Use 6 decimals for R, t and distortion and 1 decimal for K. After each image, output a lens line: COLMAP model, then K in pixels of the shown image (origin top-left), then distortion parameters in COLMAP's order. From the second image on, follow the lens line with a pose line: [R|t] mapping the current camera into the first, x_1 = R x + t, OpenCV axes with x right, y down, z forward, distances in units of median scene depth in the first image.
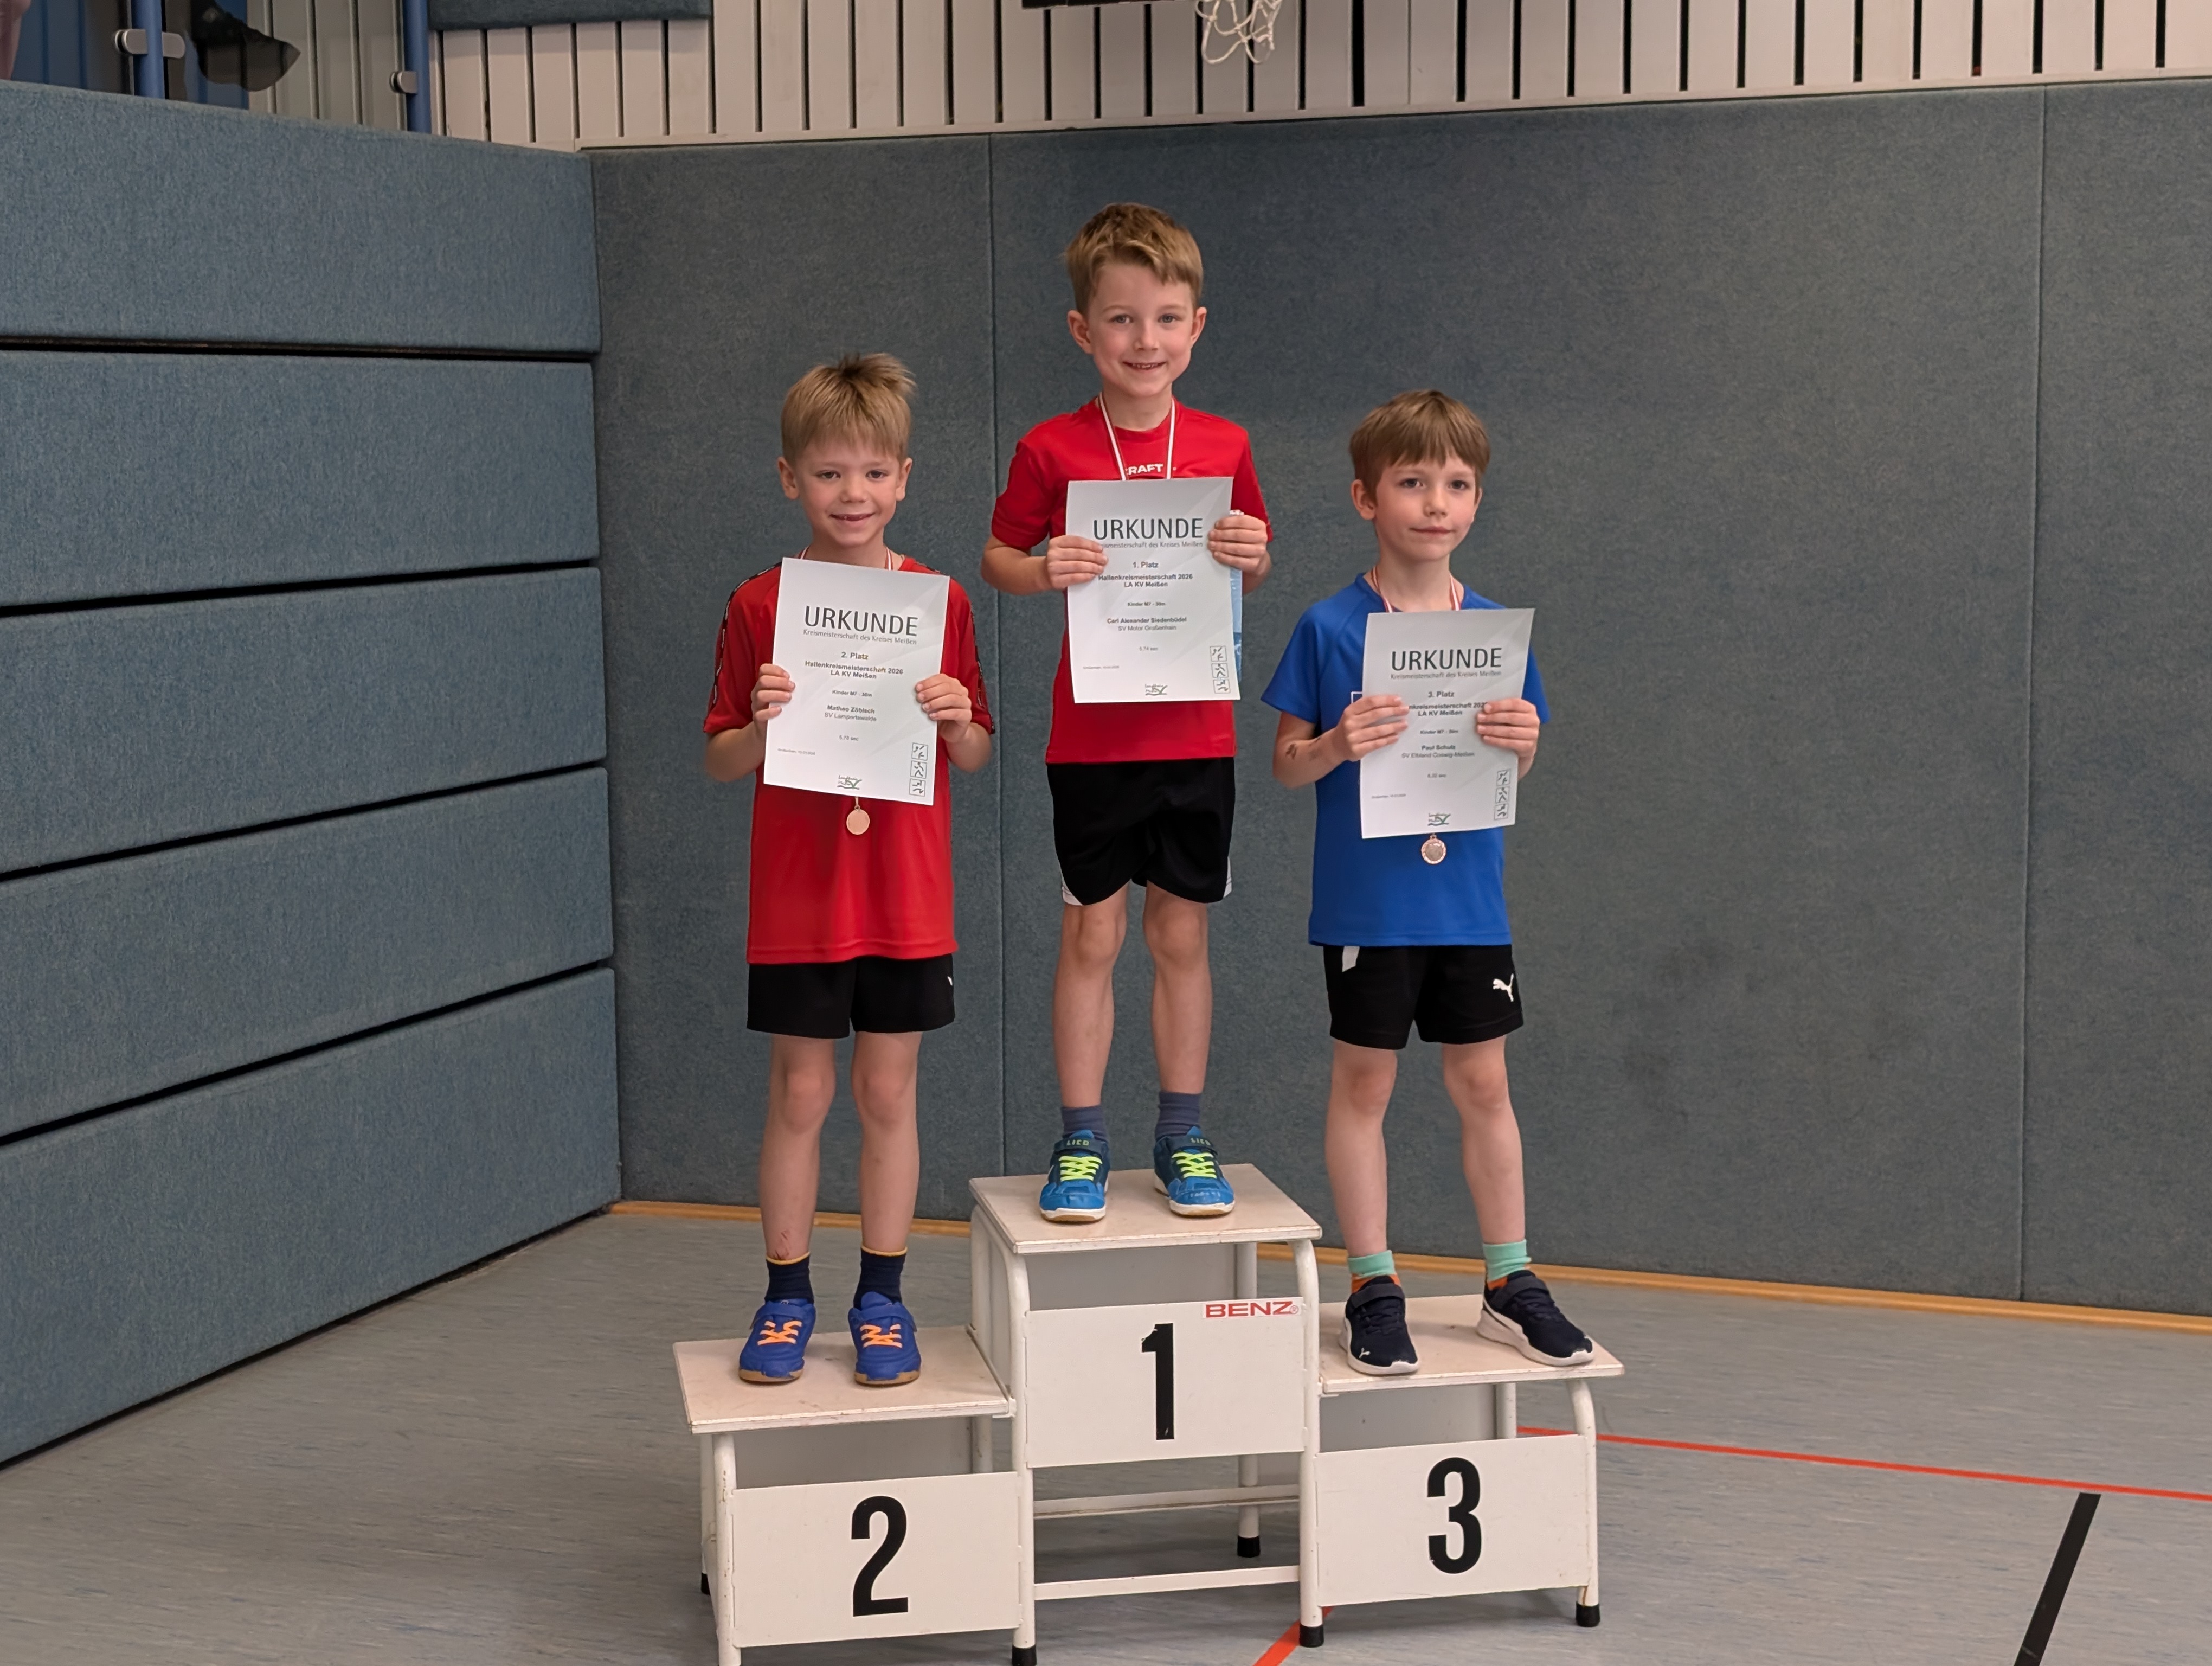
lens RADIAL K [[3504.8, 0, 1159.3], [0, 3504.8, 828.1], [0, 0, 1]] dist [0.235651, -1.028433]
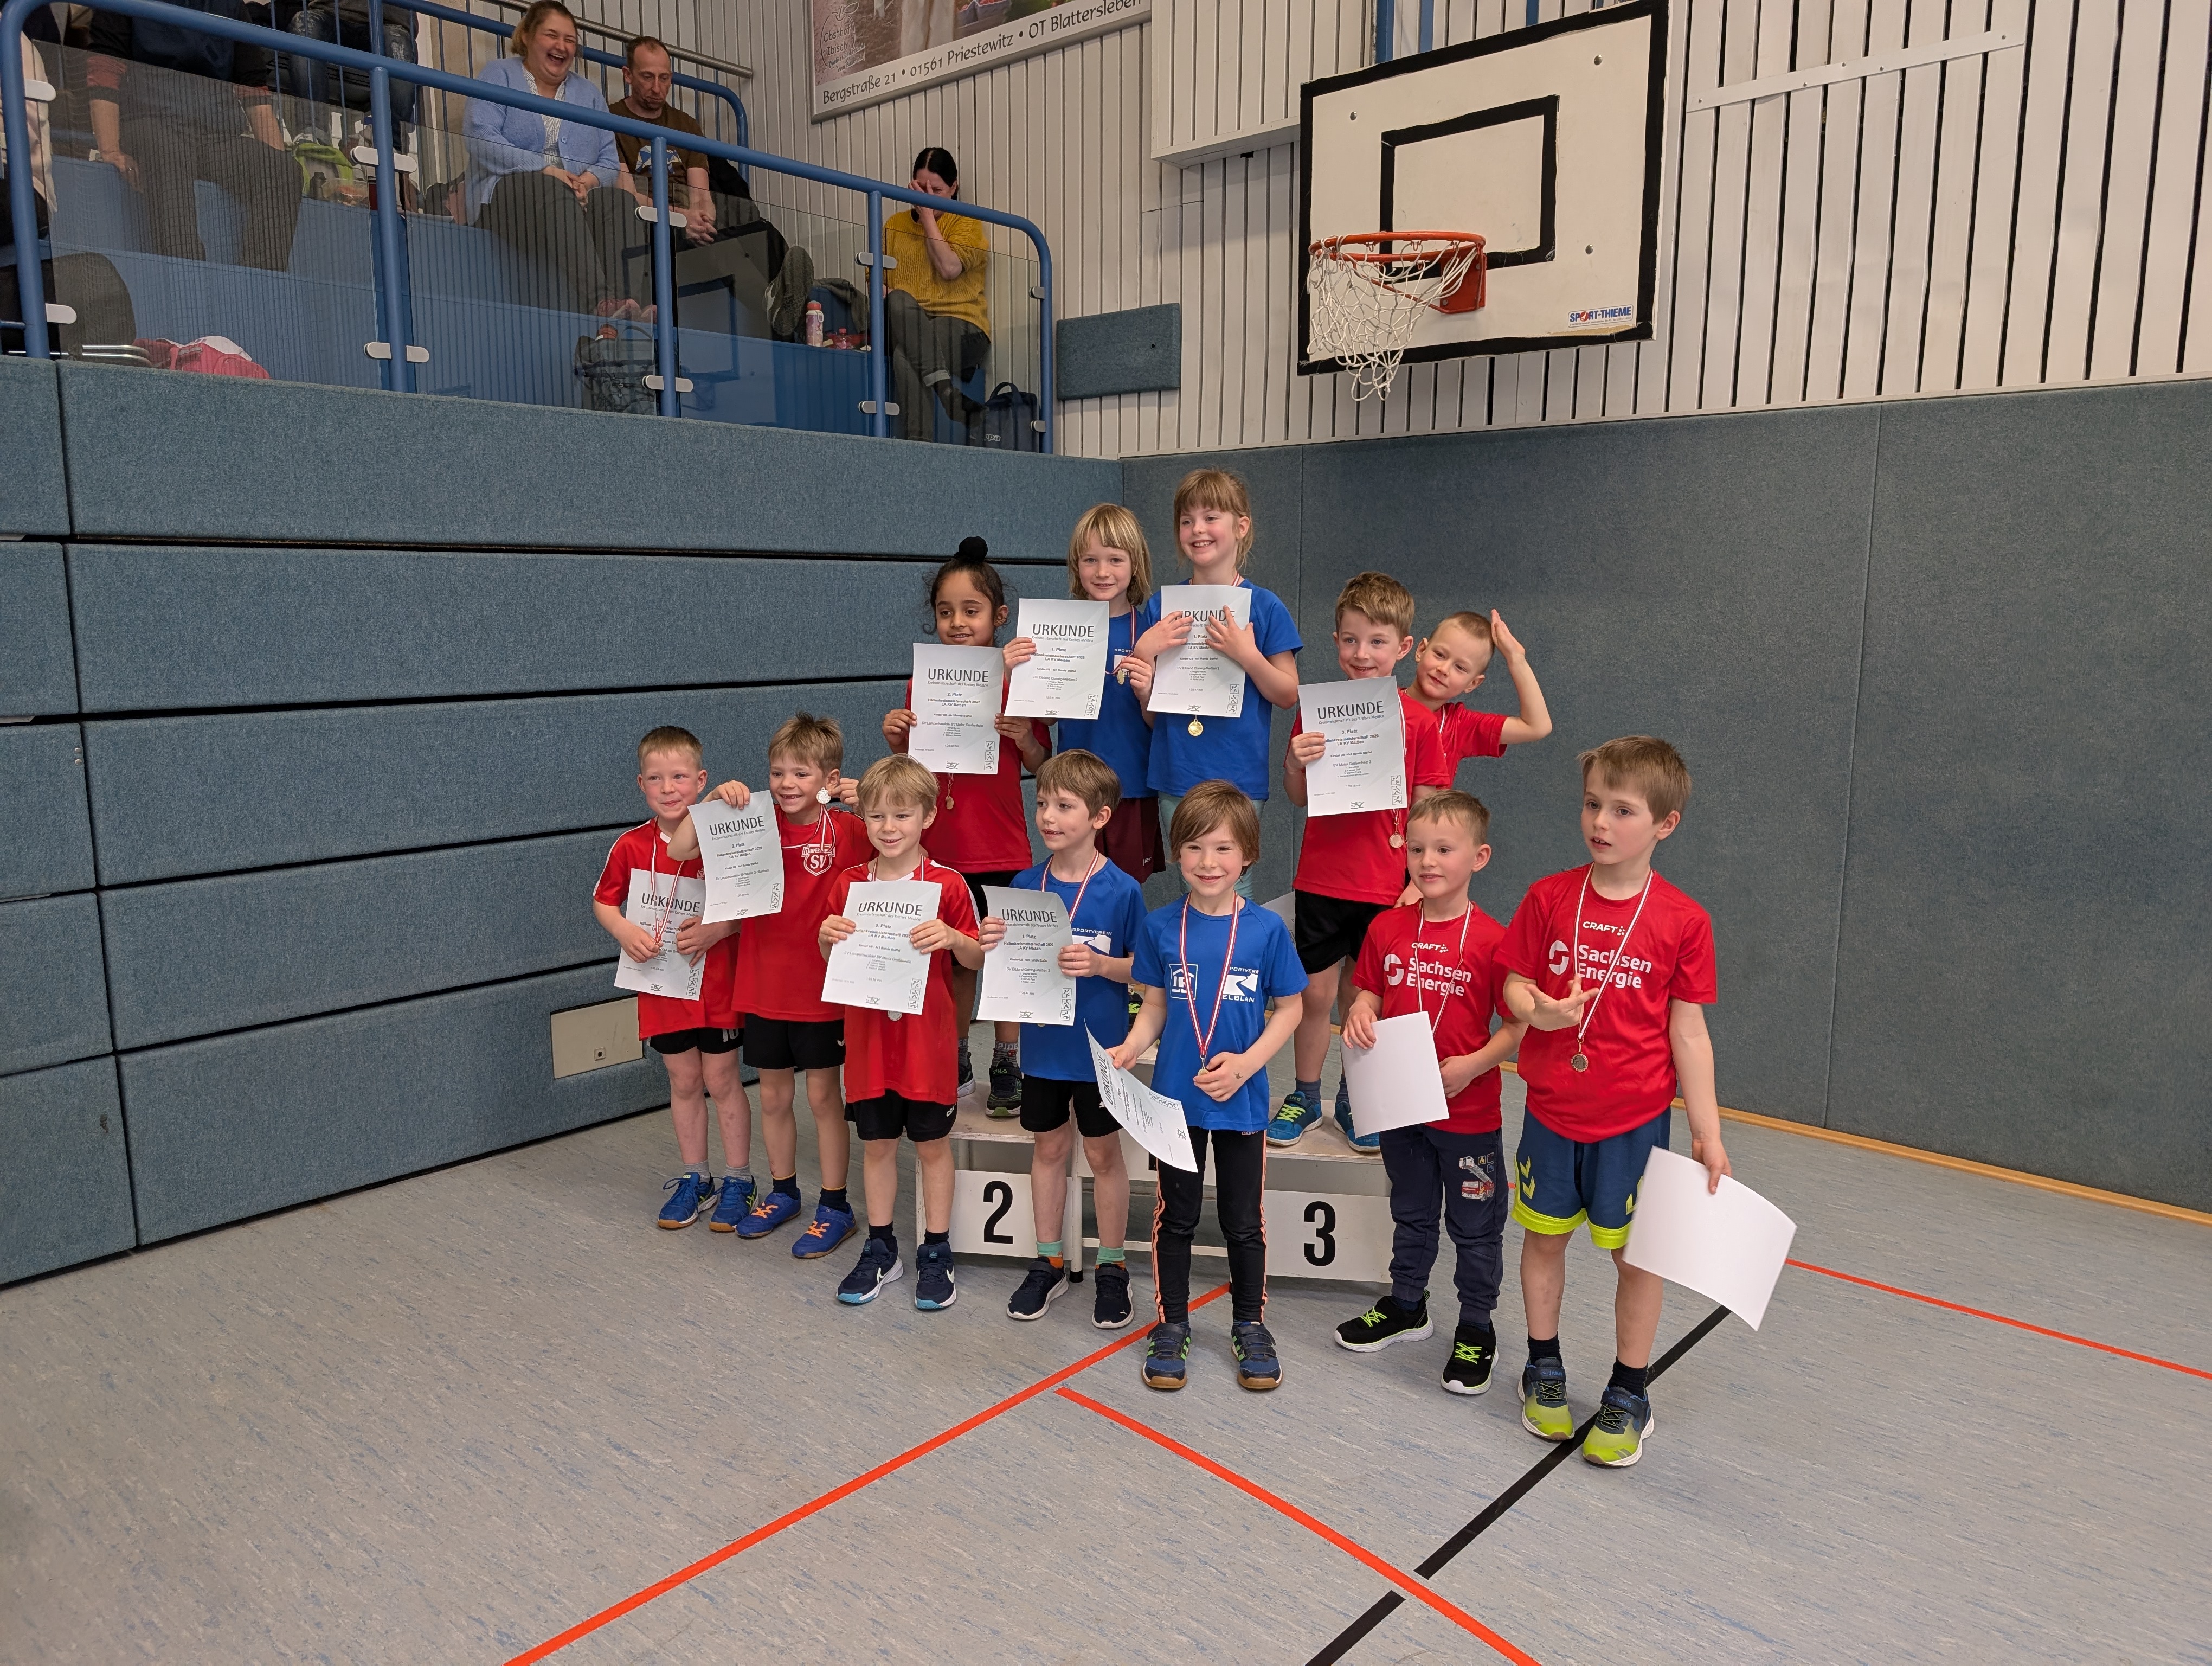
lens RADIAL K [[1587.5, 0, 1118.7], [0, 1587.5, 858.1], [0, 0, 1]] dist [0.007249, -0.000721]
pose [[0.936304, 0.070990, -0.343940, 0.189508], [-0.053798, 0.996790, 0.059287, -0.024156], [0.347045, -0.037007, 0.937118, 0.182521]]
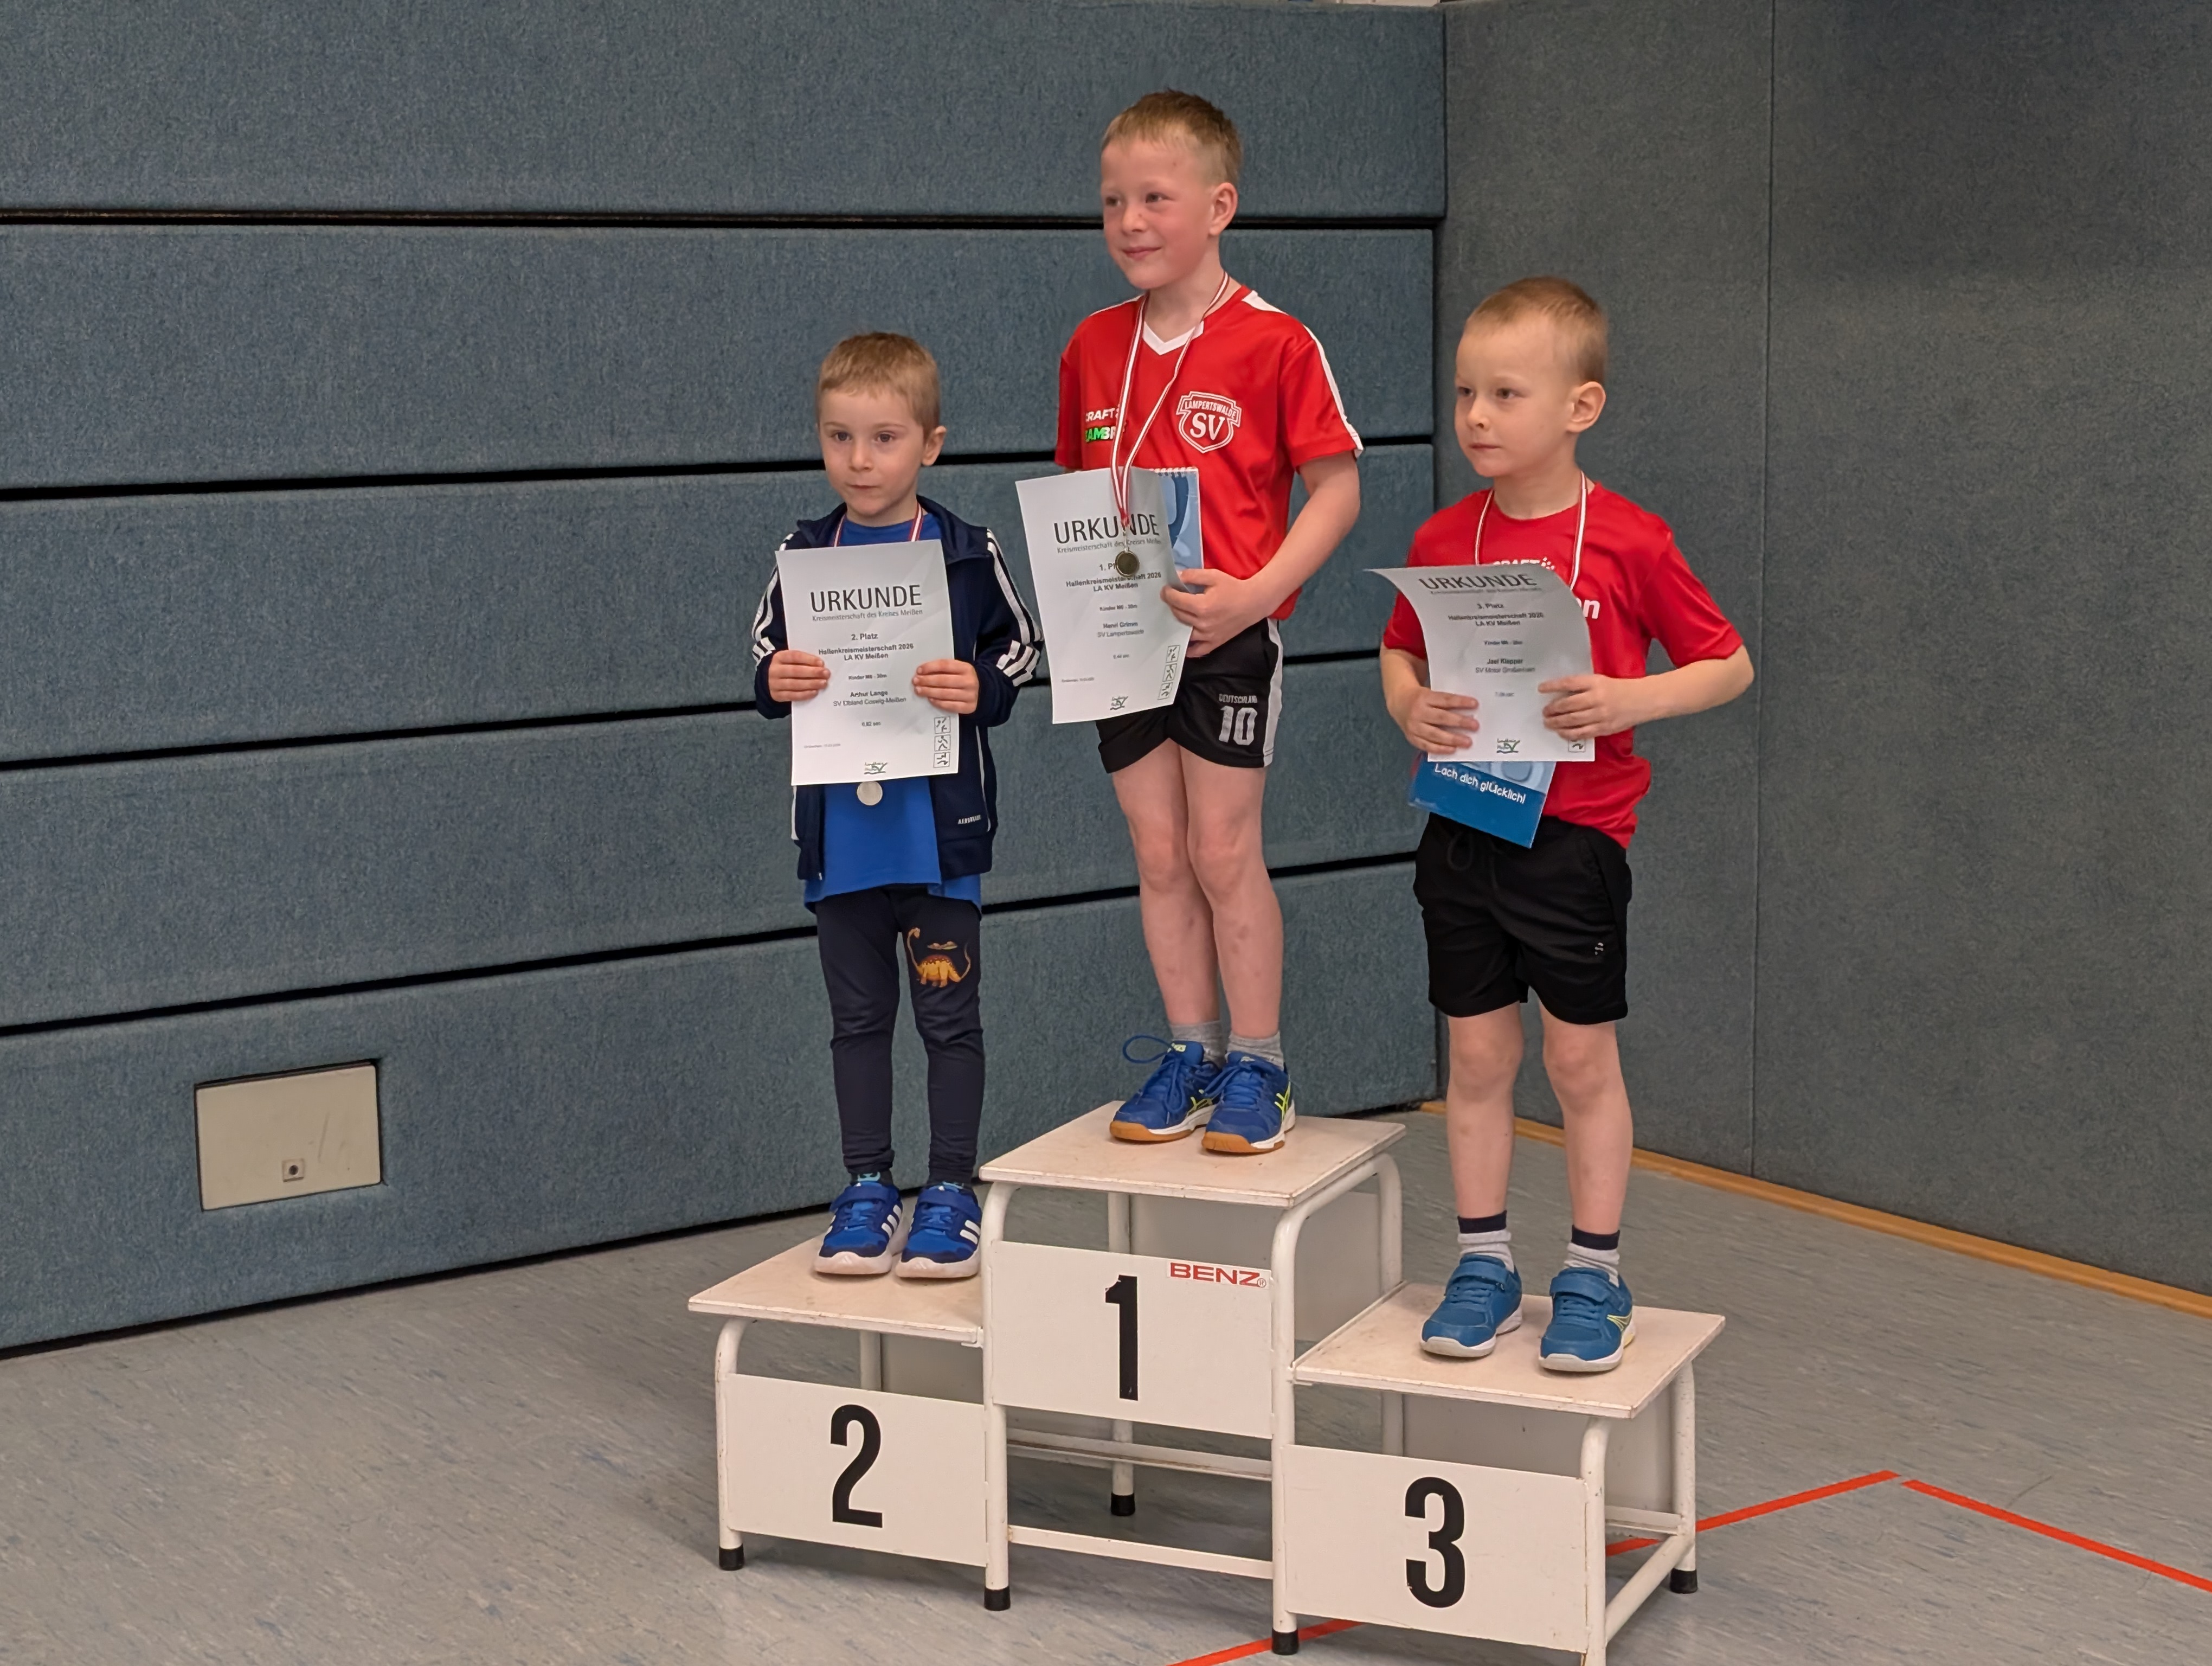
lens RADIAL K [[3530.1, 0, 1101.1], [0, 3530.1, 909.3], [0, 0, 1]] dist [0.228771, -1.004851]
pose [[0.827010, 0.093139, -0.554418, 0.376782], [-0.060863, 0.995218, 0.076403, -0.019280], [0.558883, -0.029443, 0.828724, 0.171675]]
